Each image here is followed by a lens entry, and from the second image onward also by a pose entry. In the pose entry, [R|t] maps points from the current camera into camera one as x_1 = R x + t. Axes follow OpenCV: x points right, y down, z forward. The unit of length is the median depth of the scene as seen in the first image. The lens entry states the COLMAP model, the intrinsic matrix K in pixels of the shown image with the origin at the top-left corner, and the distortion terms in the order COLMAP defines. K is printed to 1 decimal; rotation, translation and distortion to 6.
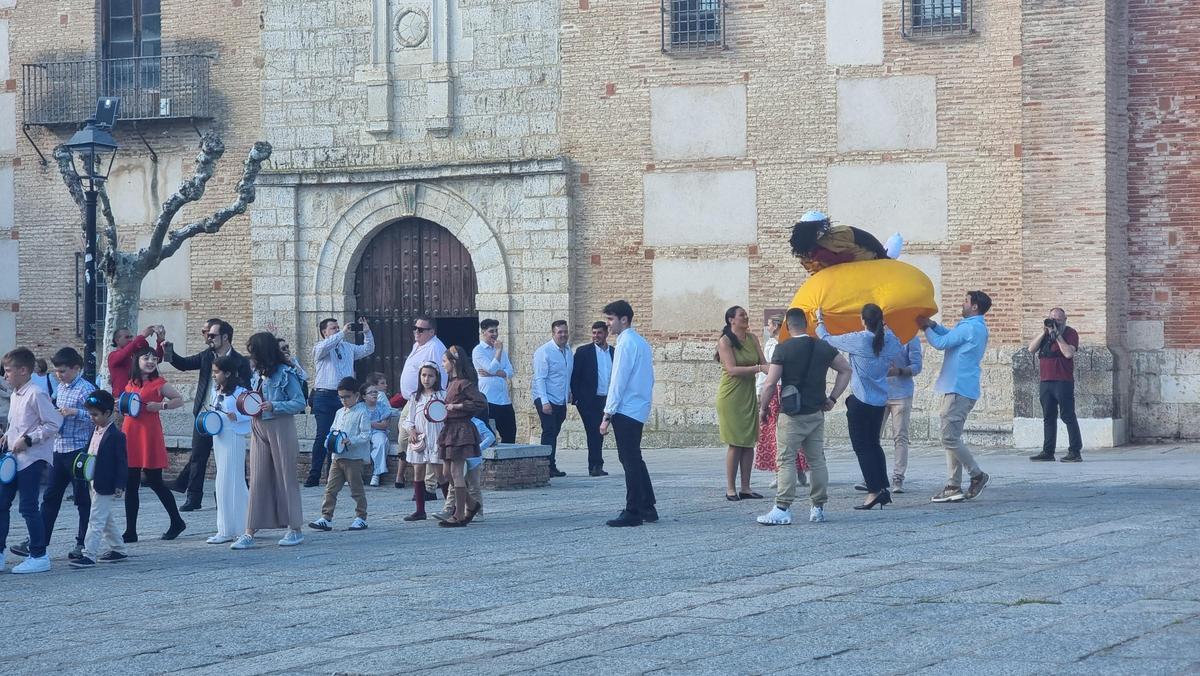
lens RADIAL K [[2388.9, 0, 600.4], [0, 2388.9, 319.5], [0, 0, 1]] dist [-0.999858, 8.996287]
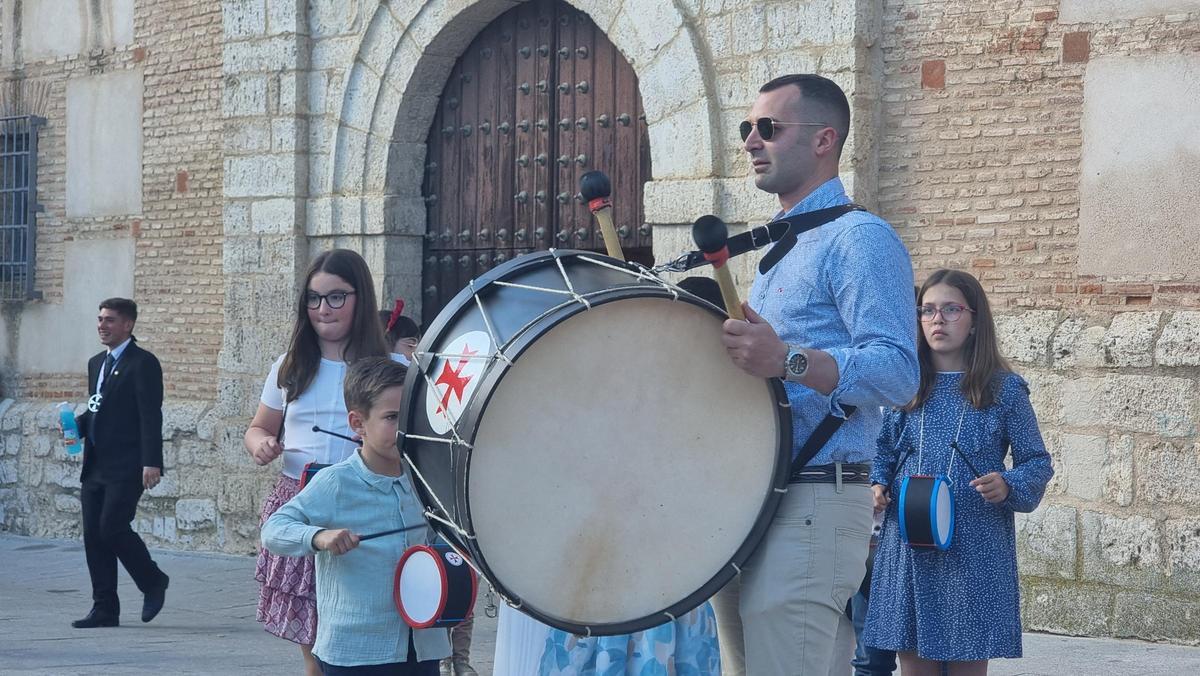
lens RADIAL K [[2419.0, 0, 597.3], [0, 2419.0, 366.5], [0, 0, 1]] dist [-0.156982, 2.236987]
pose [[0.948927, 0.024535, -0.314541, 0.064768], [-0.020980, 0.999672, 0.014683, 0.013751], [0.314799, -0.007334, 0.949130, 0.664084]]
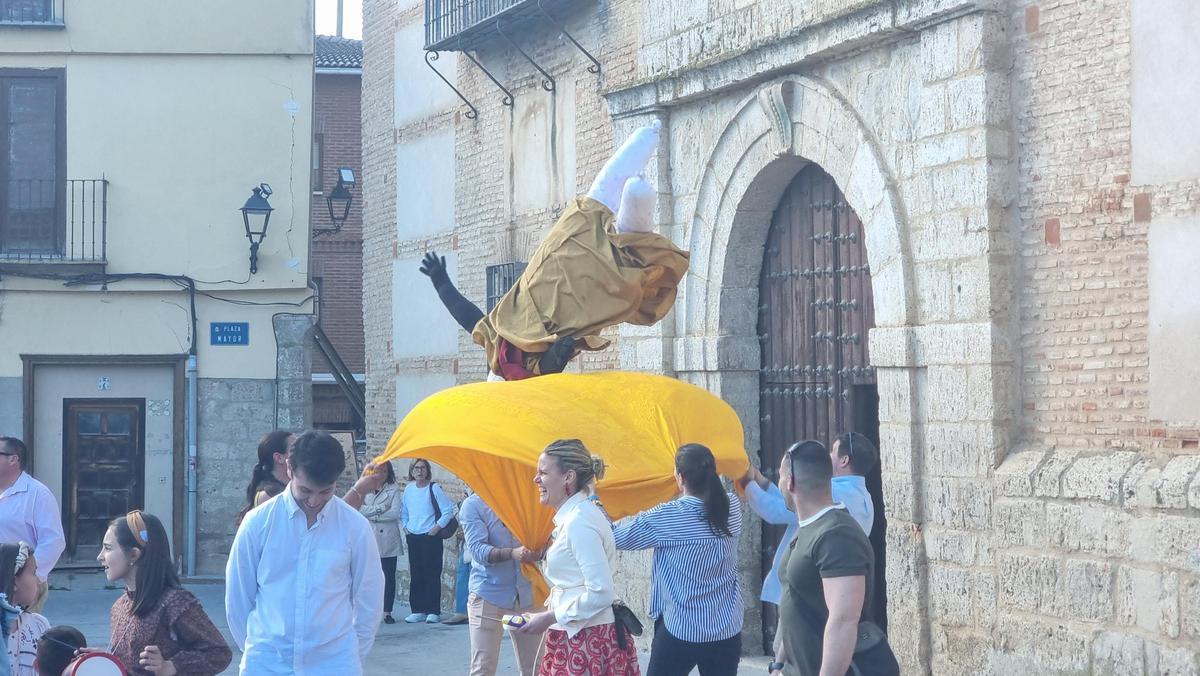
lens RADIAL K [[2419.0, 0, 597.3], [0, 2419.0, 366.5], [0, 0, 1]] dist [-0.156982, 2.236987]
pose [[0.767356, -0.008215, -0.641169, 0.191788], [0.006541, 0.999966, -0.004983, -0.002298], [0.641189, -0.000370, 0.767383, 0.674921]]
